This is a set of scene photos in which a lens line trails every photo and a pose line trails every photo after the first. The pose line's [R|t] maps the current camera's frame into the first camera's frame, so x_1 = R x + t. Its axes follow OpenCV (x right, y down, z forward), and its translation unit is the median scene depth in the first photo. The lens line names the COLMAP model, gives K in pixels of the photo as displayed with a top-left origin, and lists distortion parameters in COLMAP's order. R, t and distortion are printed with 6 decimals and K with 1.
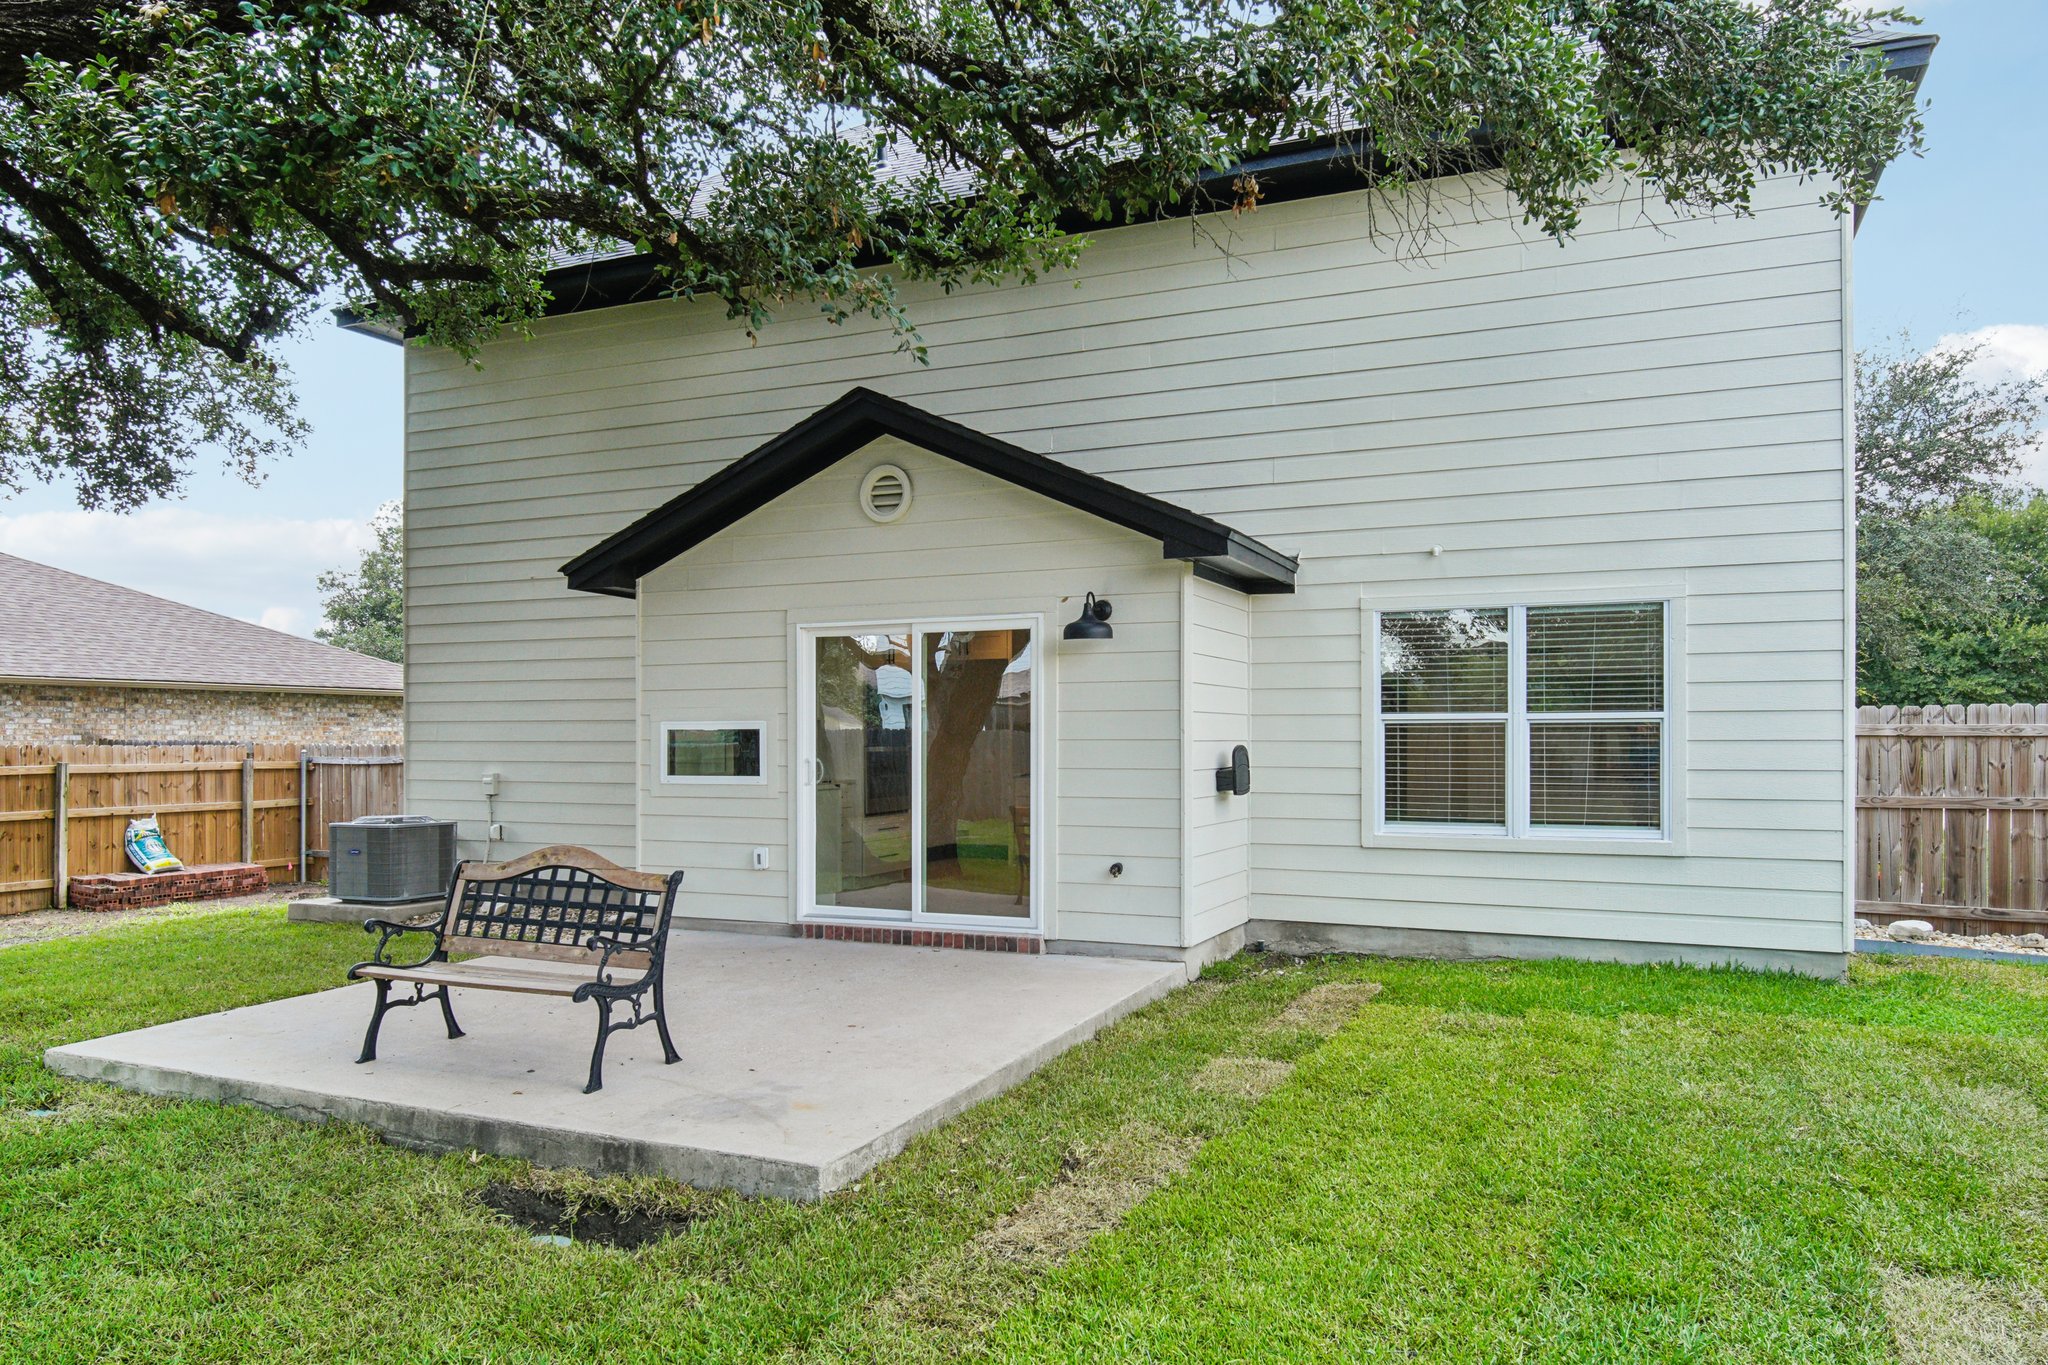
lens RADIAL K [[1393.2, 0, 1033.8], [0, 1393.2, 749.6], [0, 0, 1]] dist [-0.006547, -0.002114]
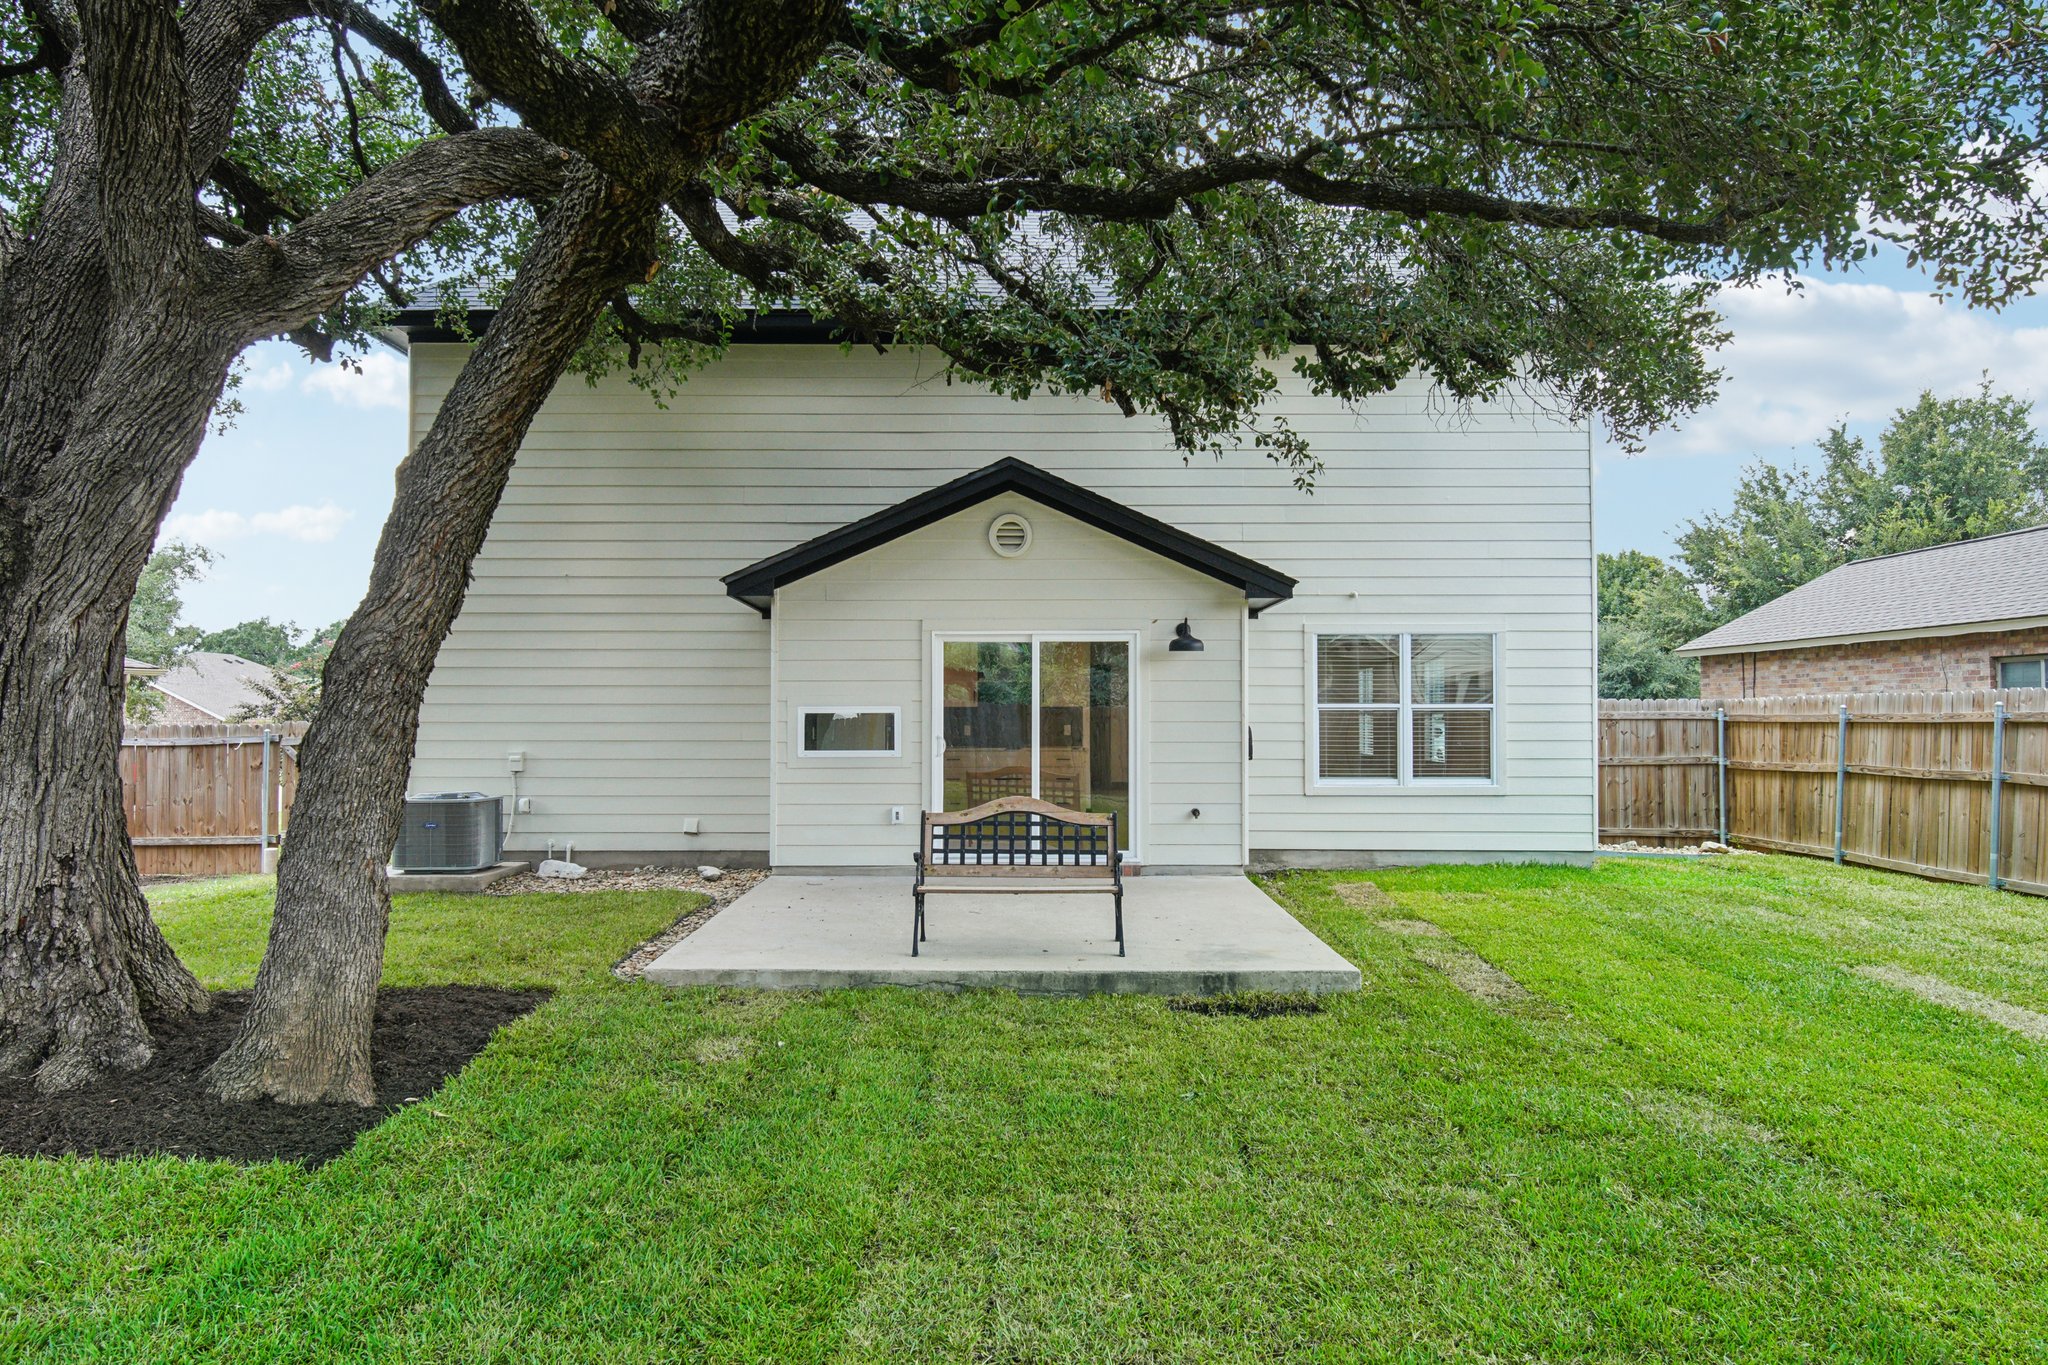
lens RADIAL K [[1393.2, 0, 1023.4], [0, 1393.2, 698.1], [0, 0, 1]] dist [-0.006547, -0.002114]
pose [[0.912241, 0.006647, 0.409600, -0.633900], [0.002254, 0.999772, -0.021246, -0.001267], [-0.409648, 0.020305, 0.912018, -0.207901]]
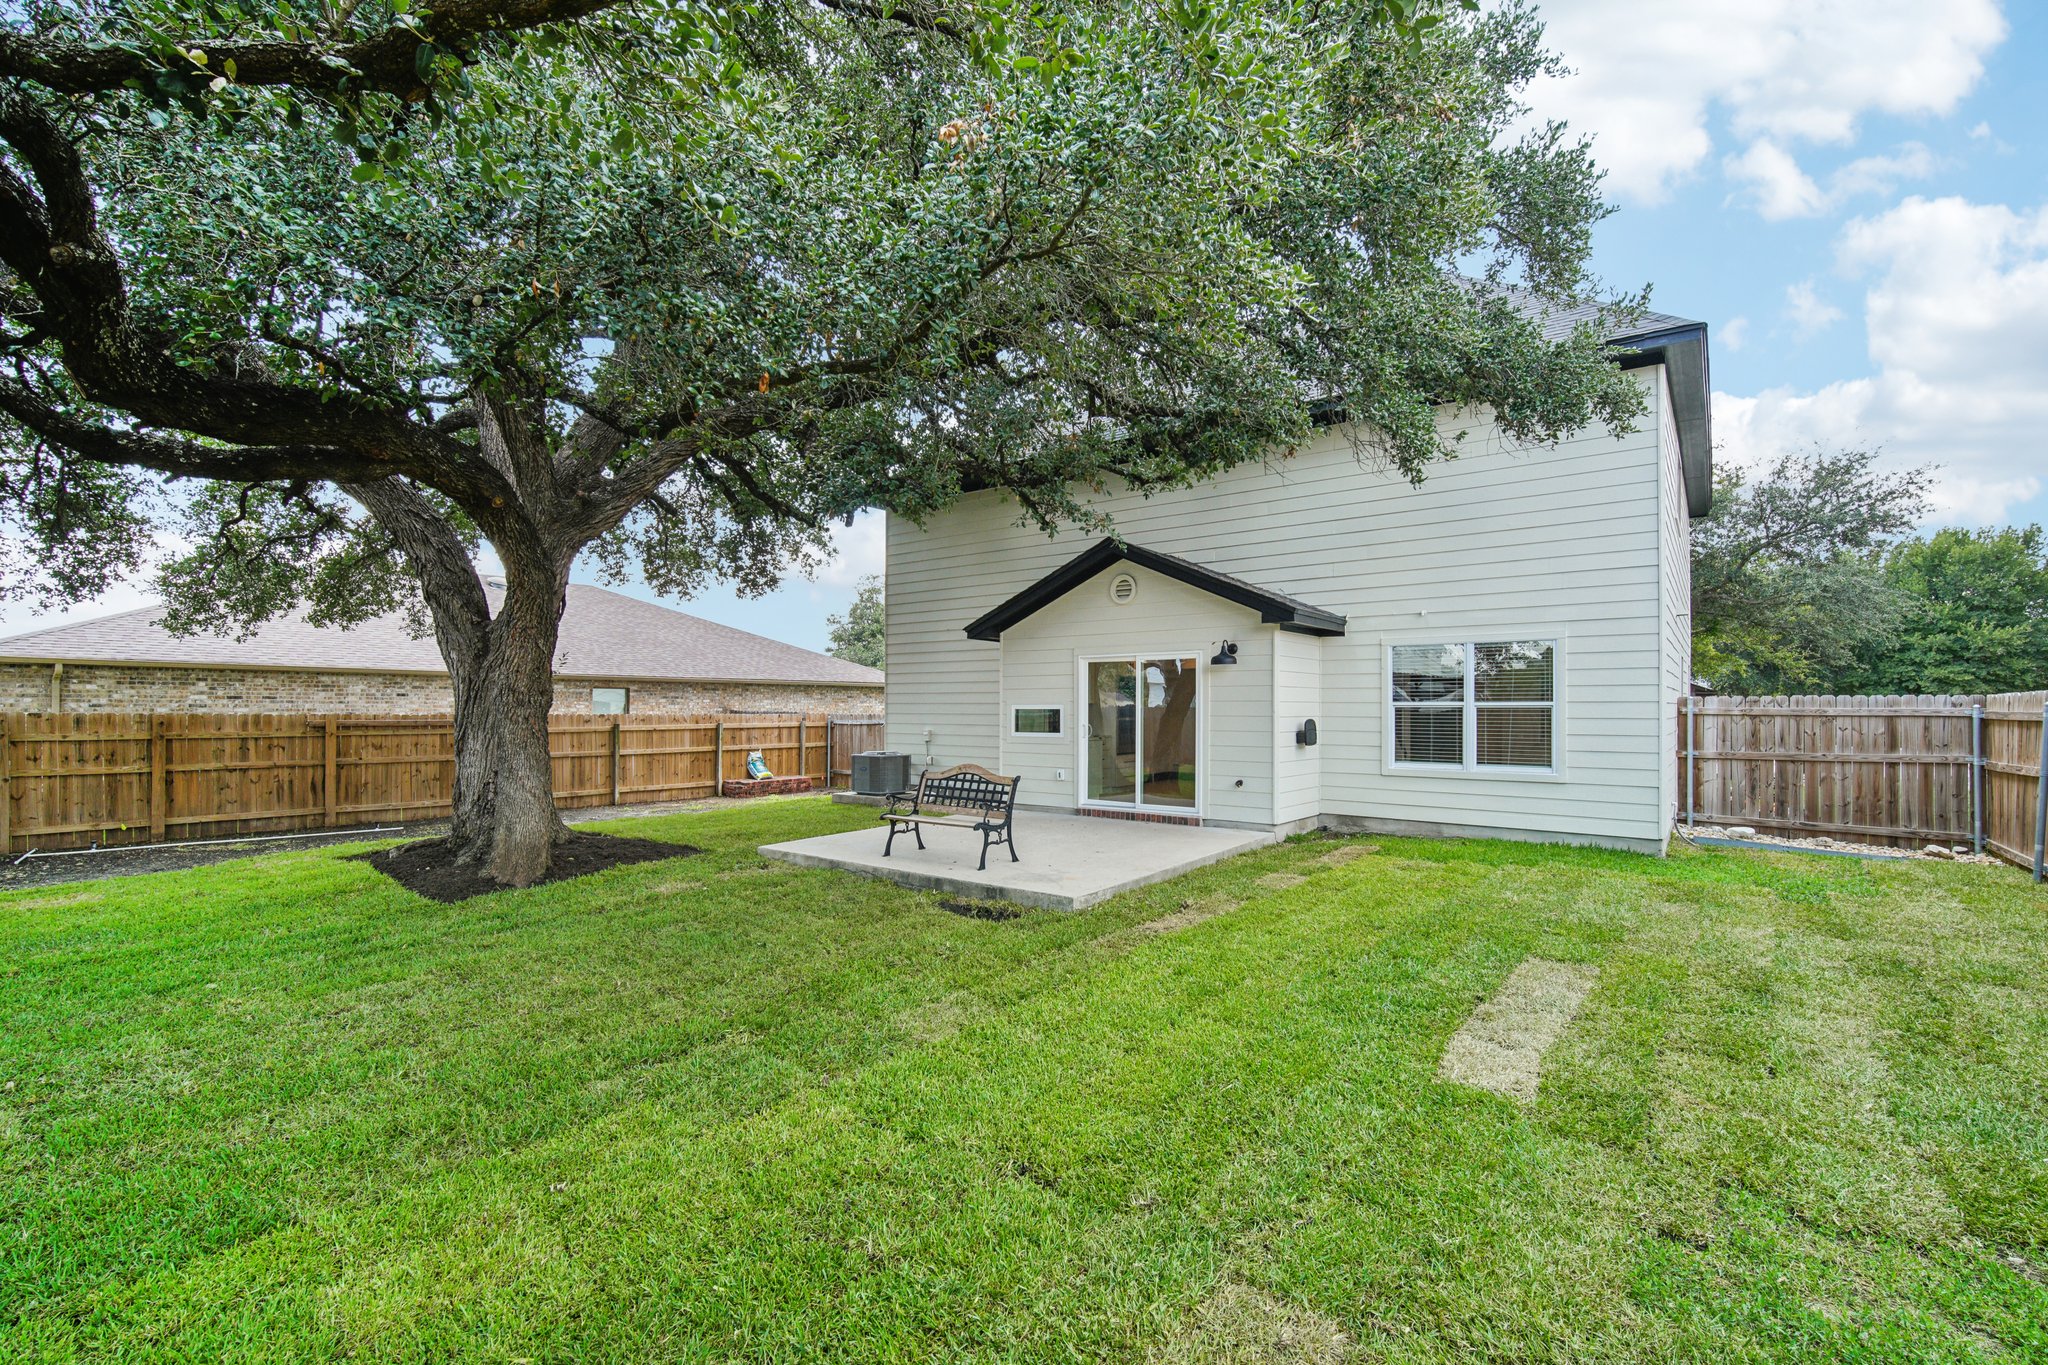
lens RADIAL K [[909.7, 0, 1031.3], [0, 909.7, 708.5], [0, 0, 1]] dist [-0.008028, 0.001084]
pose [[0.970901, 0.002908, -0.239462, 0.075144], [-0.004614, 0.999968, -0.006562, -0.007424], [0.239435, 0.007476, 0.970884, -0.270954]]
